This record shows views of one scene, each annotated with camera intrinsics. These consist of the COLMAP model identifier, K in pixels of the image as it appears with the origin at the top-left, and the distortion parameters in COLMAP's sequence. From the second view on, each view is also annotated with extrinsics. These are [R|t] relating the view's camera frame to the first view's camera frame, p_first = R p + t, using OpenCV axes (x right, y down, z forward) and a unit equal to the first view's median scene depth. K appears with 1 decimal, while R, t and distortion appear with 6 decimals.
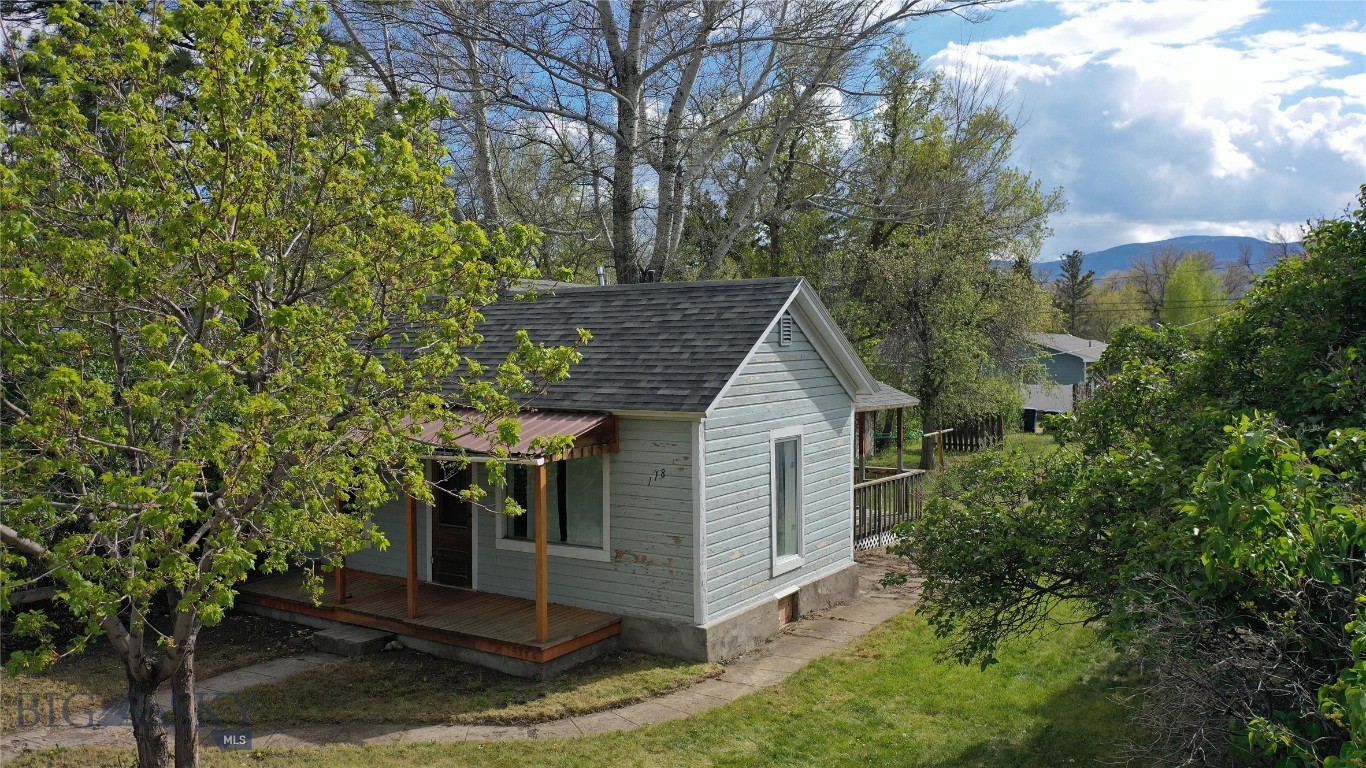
lens RADIAL K [[1082.9, 0, 683.3], [0, 1082.9, 380.8], [0, 0, 1]] dist [0.006358, 0.011578]
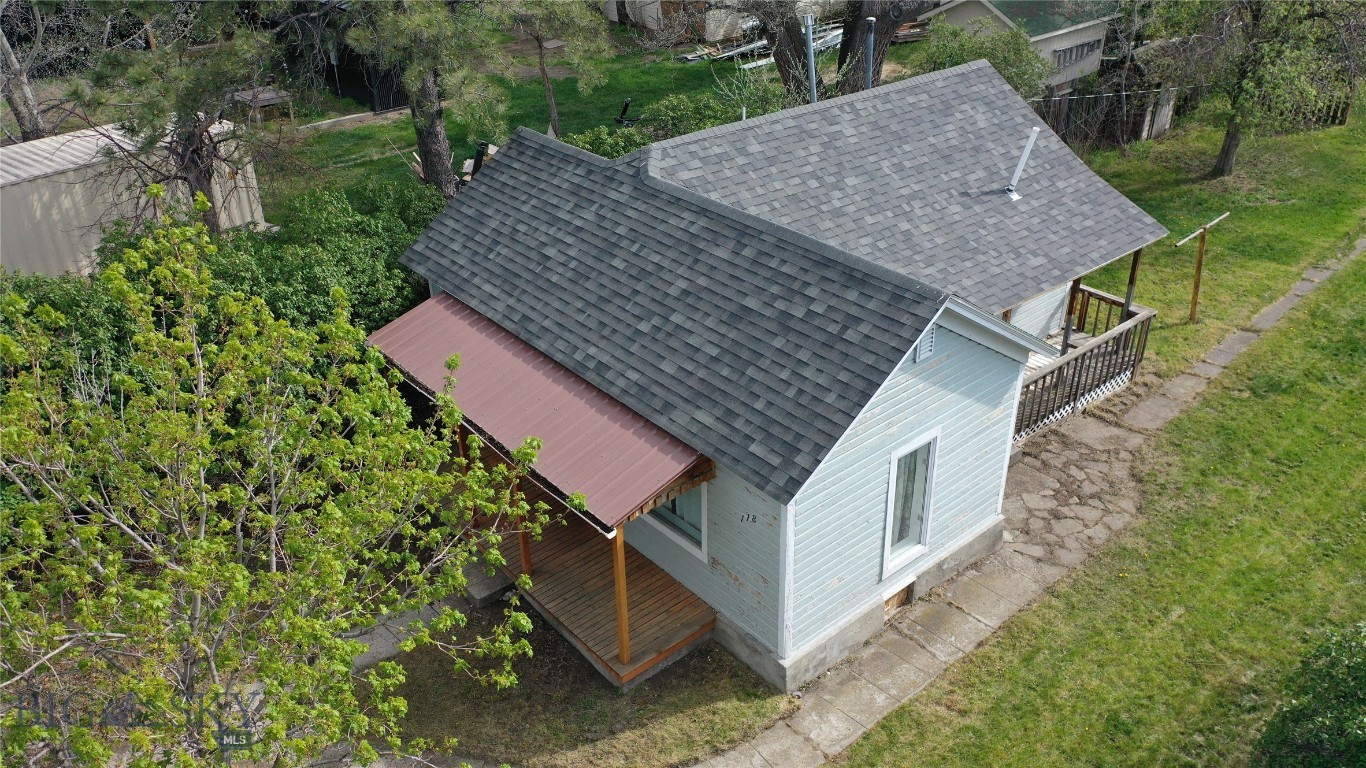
lens RADIAL K [[1082.9, 0, 681.4], [0, 1082.9, 383.9], [0, 0, 1]] dist [0.006358, 0.011578]
pose [[0.959433, 0.130188, -0.250080, 0.137464], [0.003651, 0.881193, 0.472742, -0.452563], [0.281914, -0.454477, 0.844970, 0.233611]]
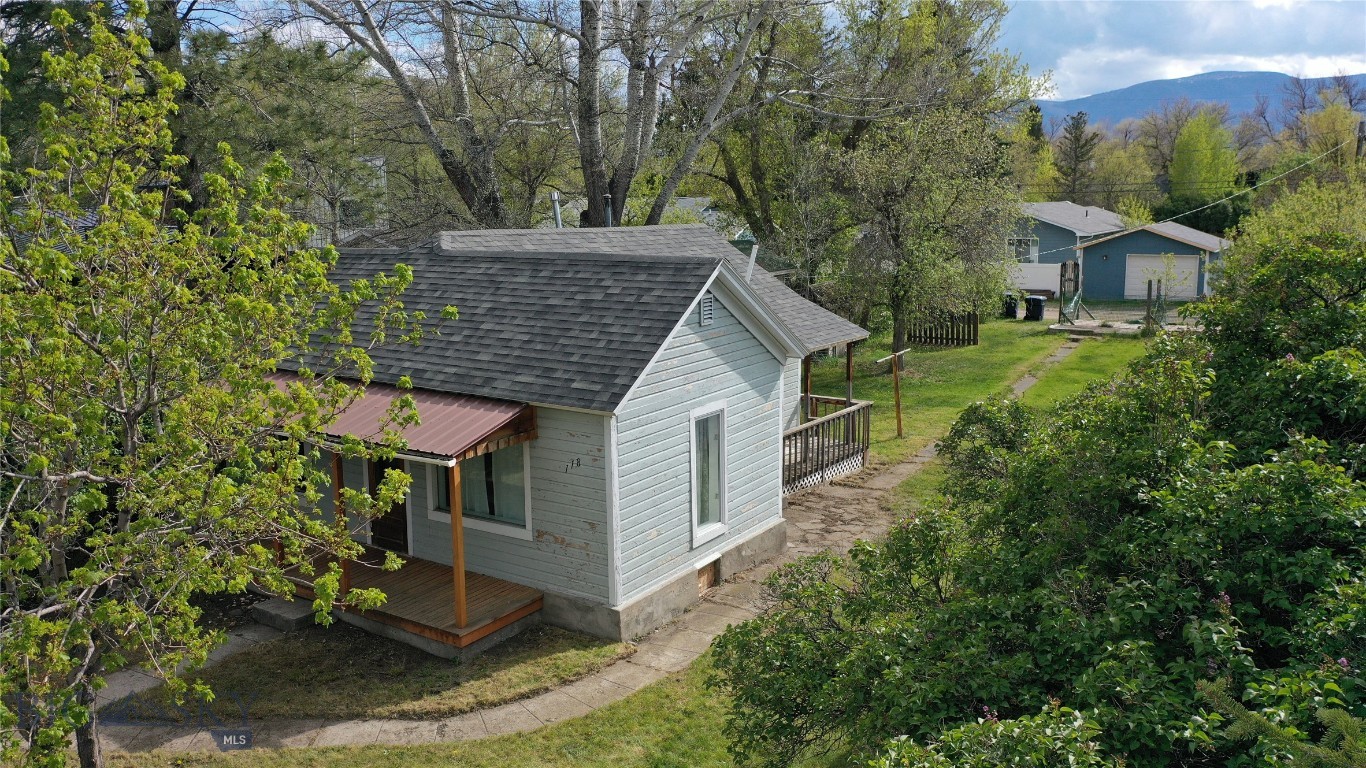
lens RADIAL K [[1082.9, 0, 682.7], [0, 1082.9, 377.2], [0, 0, 1]] dist [0.006358, 0.011578]
pose [[0.999964, -0.001657, -0.008348, 0.086853], [0.002793, 0.990439, 0.137924, -0.133347], [0.008040, -0.137943, 0.990408, -0.008032]]
